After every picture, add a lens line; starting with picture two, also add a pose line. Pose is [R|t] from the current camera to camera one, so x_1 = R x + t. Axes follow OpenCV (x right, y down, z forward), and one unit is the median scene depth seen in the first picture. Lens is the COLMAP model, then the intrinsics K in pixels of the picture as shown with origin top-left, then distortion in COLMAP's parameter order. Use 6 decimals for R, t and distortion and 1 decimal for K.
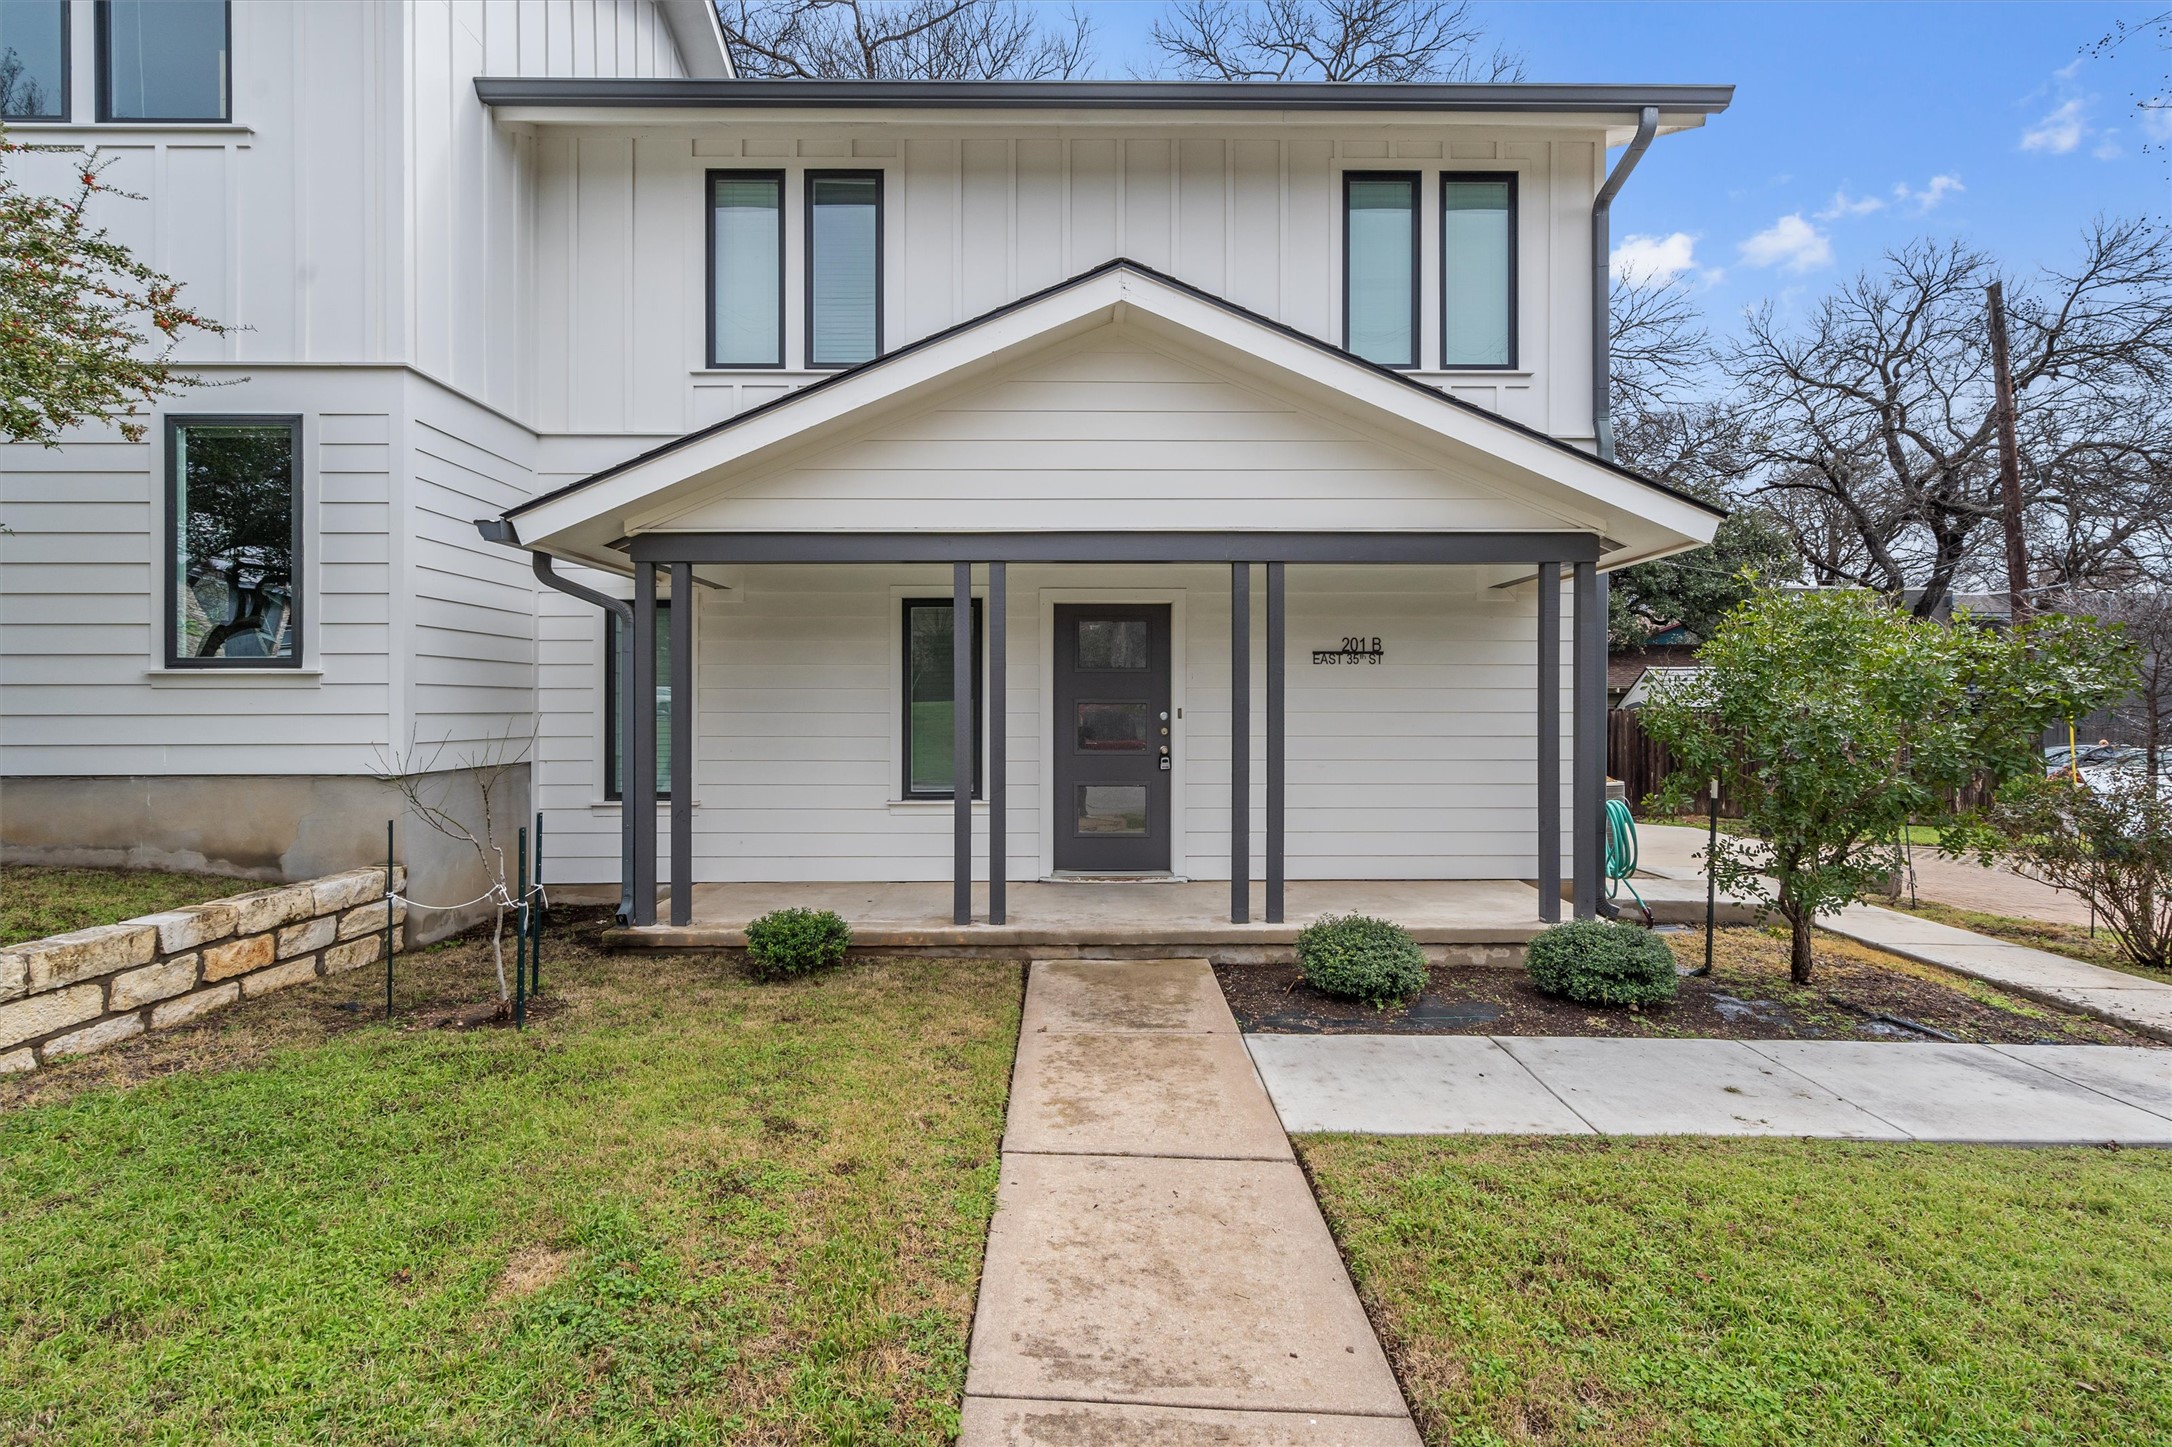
lens RADIAL K [[1015.7, 0, 1144.7], [0, 1015.7, 704.8], [0, 0, 1]] dist [-0.001316, 0.000508]
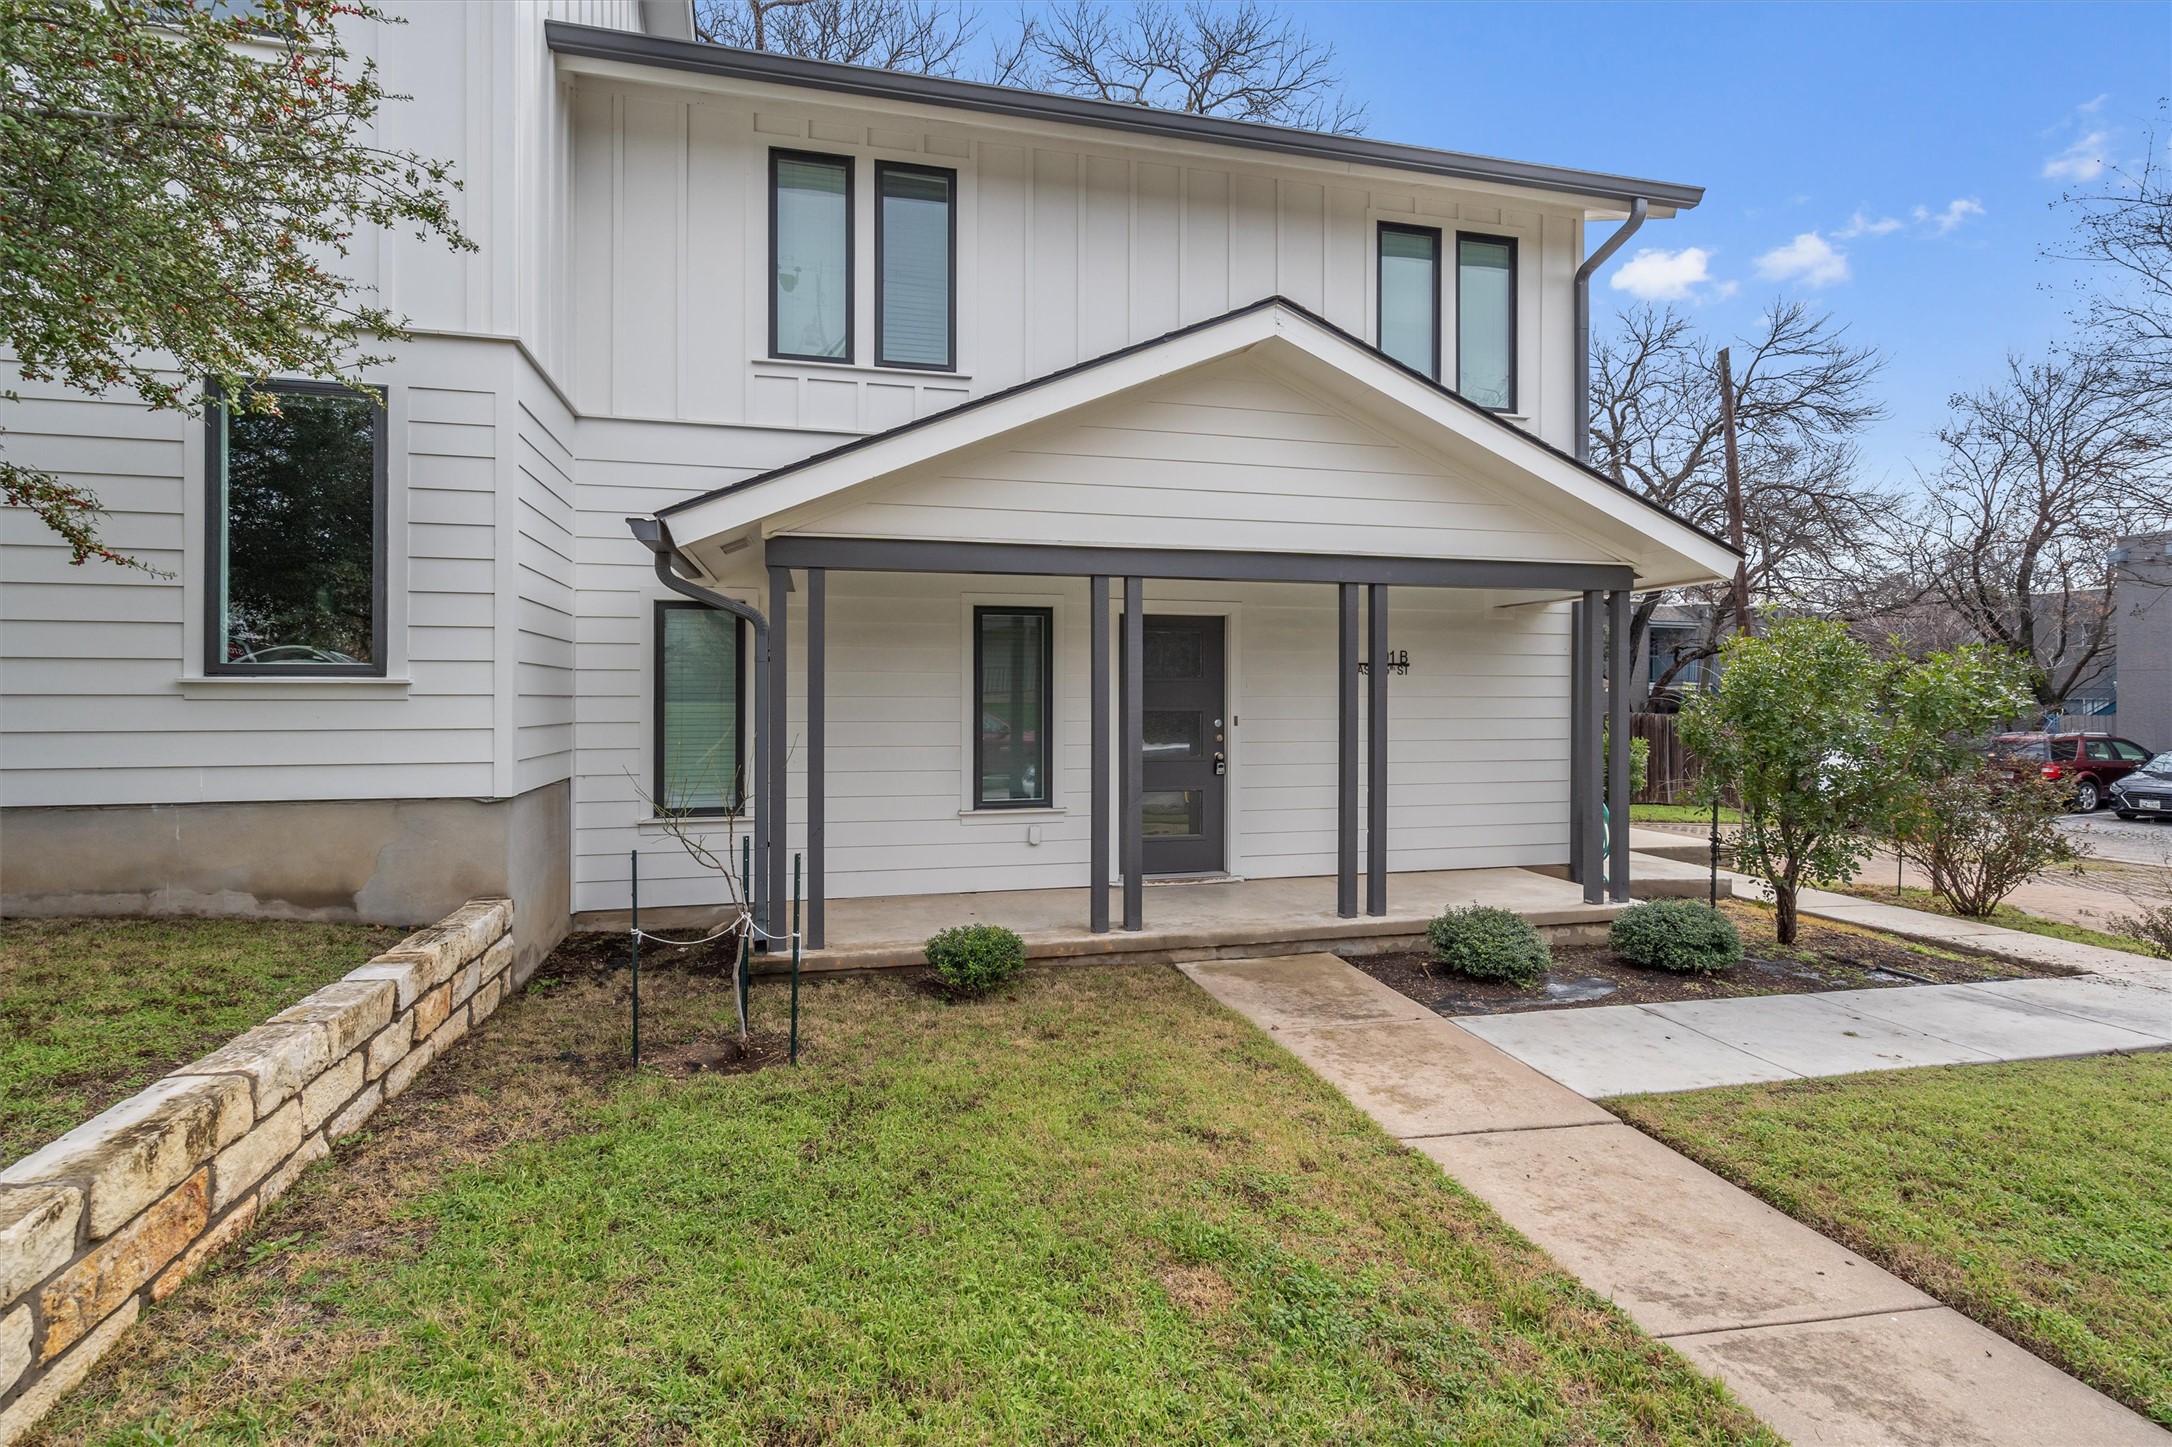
lens RADIAL K [[1015.7, 0, 1131.3], [0, 1015.7, 696.6], [0, 0, 1]] dist [-0.001316, 0.000508]
pose [[0.973292, 0.002019, 0.229561, -0.405548], [-0.001878, 0.999998, -0.000832, -0.019652], [-0.229562, 0.000379, 0.973294, 0.003410]]
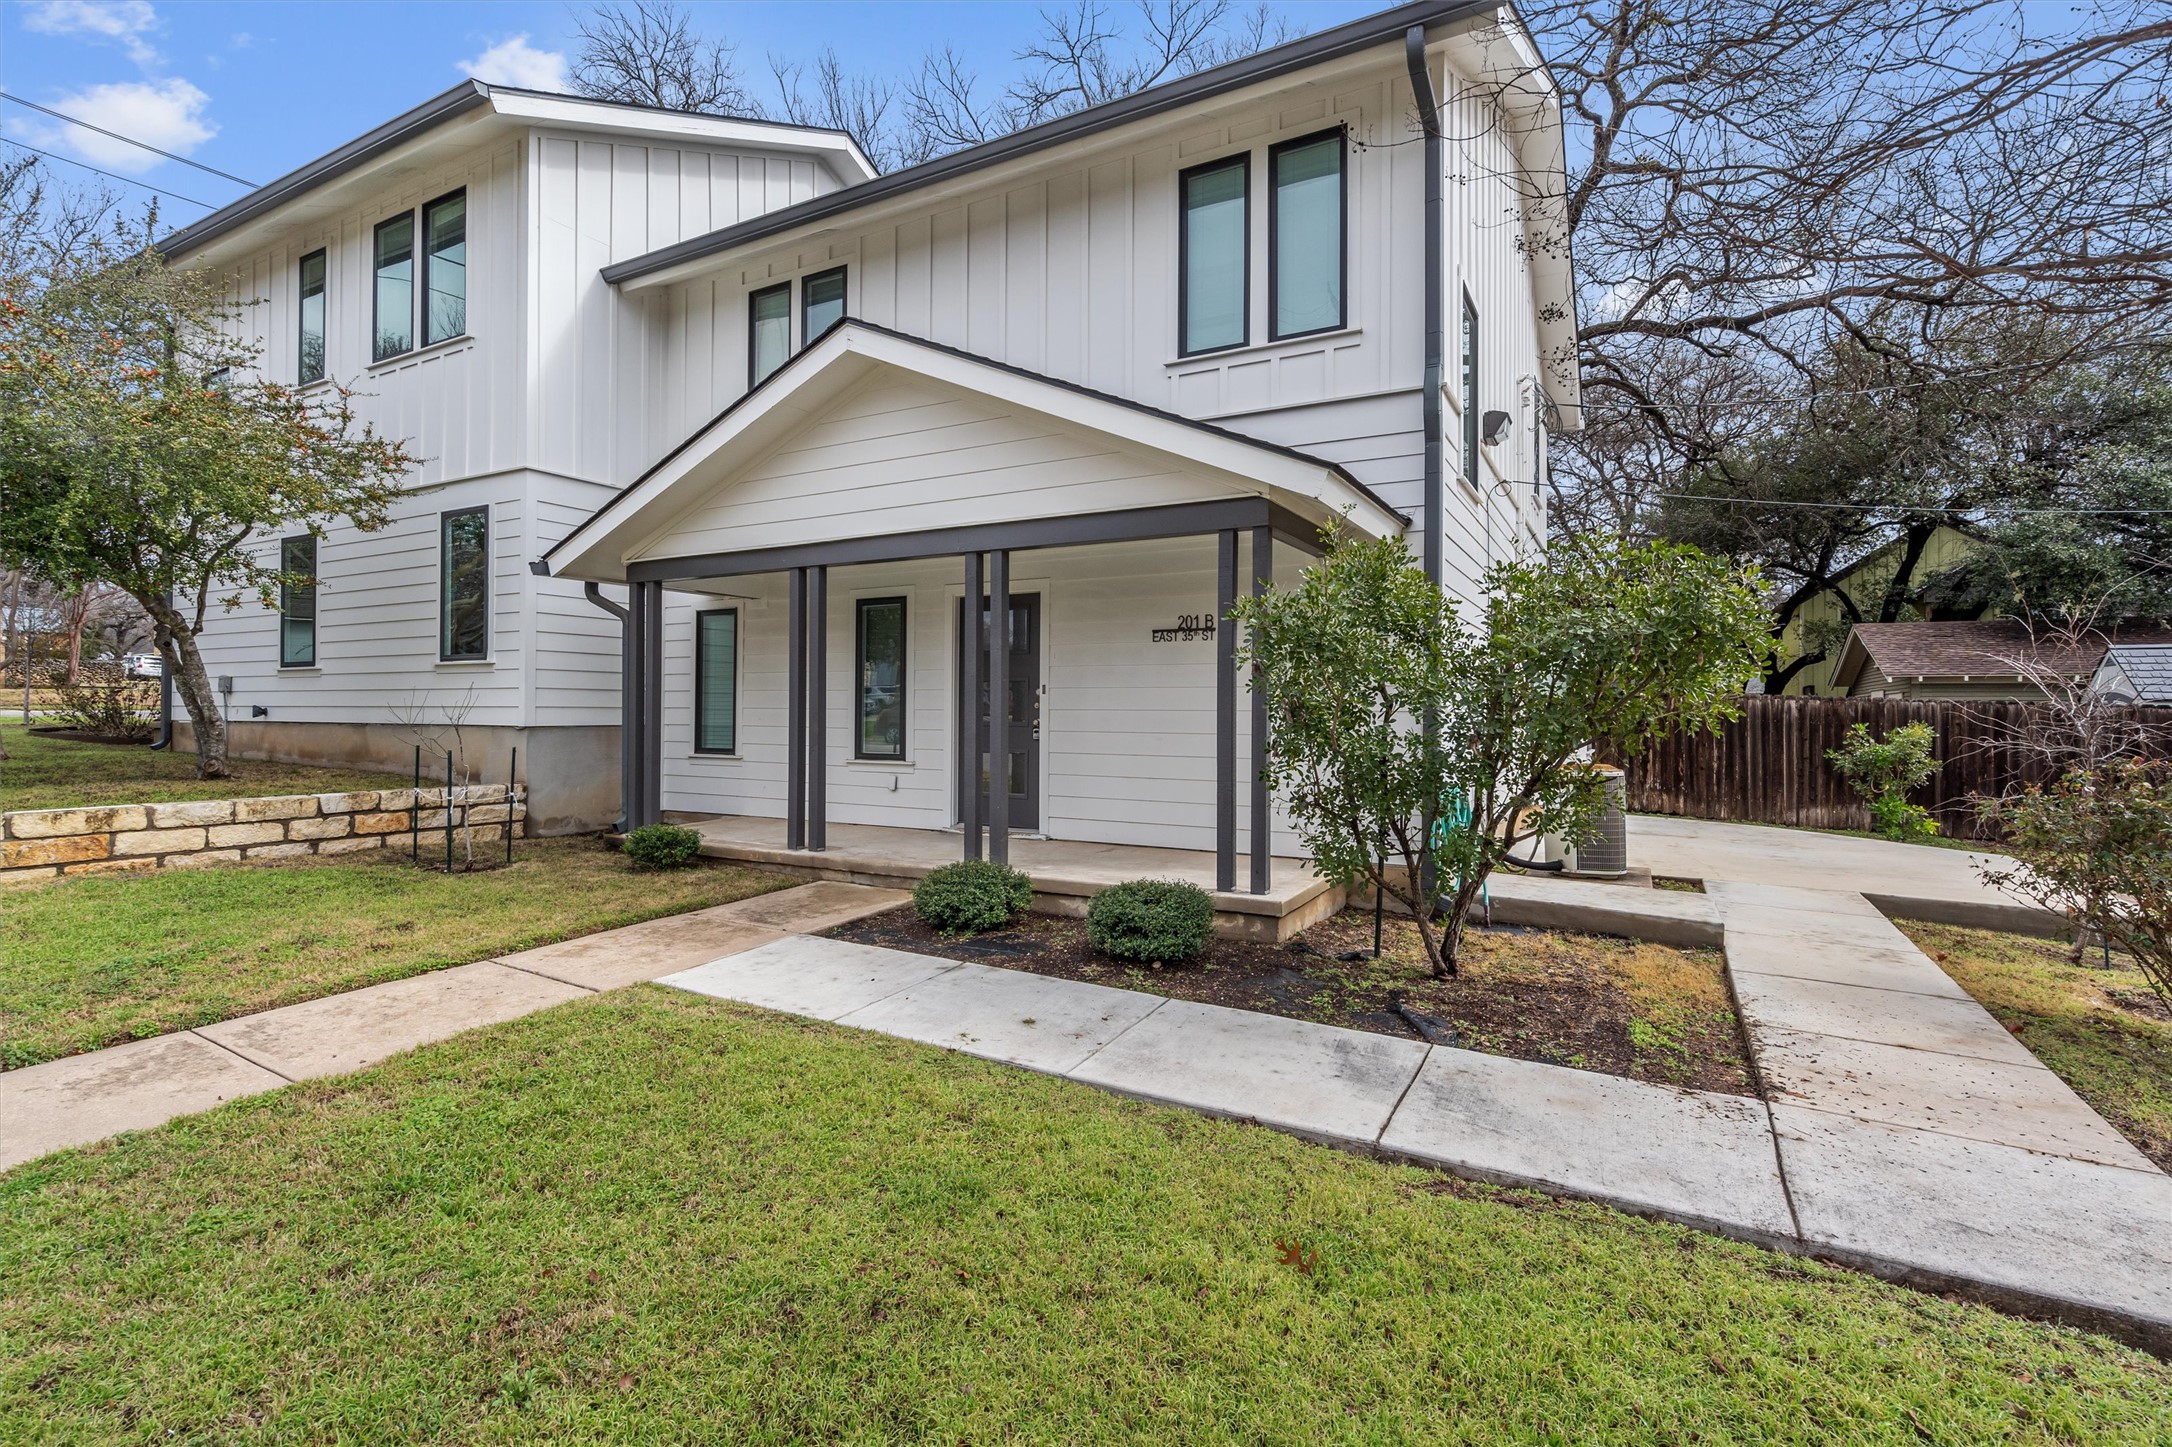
lens RADIAL K [[1013.0, 0, 1153.4], [0, 1013.0, 702.9], [0, 0, 1]] dist [-0.003028, 0.000085]
pose [[0.873048, -0.000645, -0.487633, 0.893142], [-0.003532, 0.999965, -0.007646, 0.041338], [0.487621, 0.008398, 0.873015, 0.103791]]
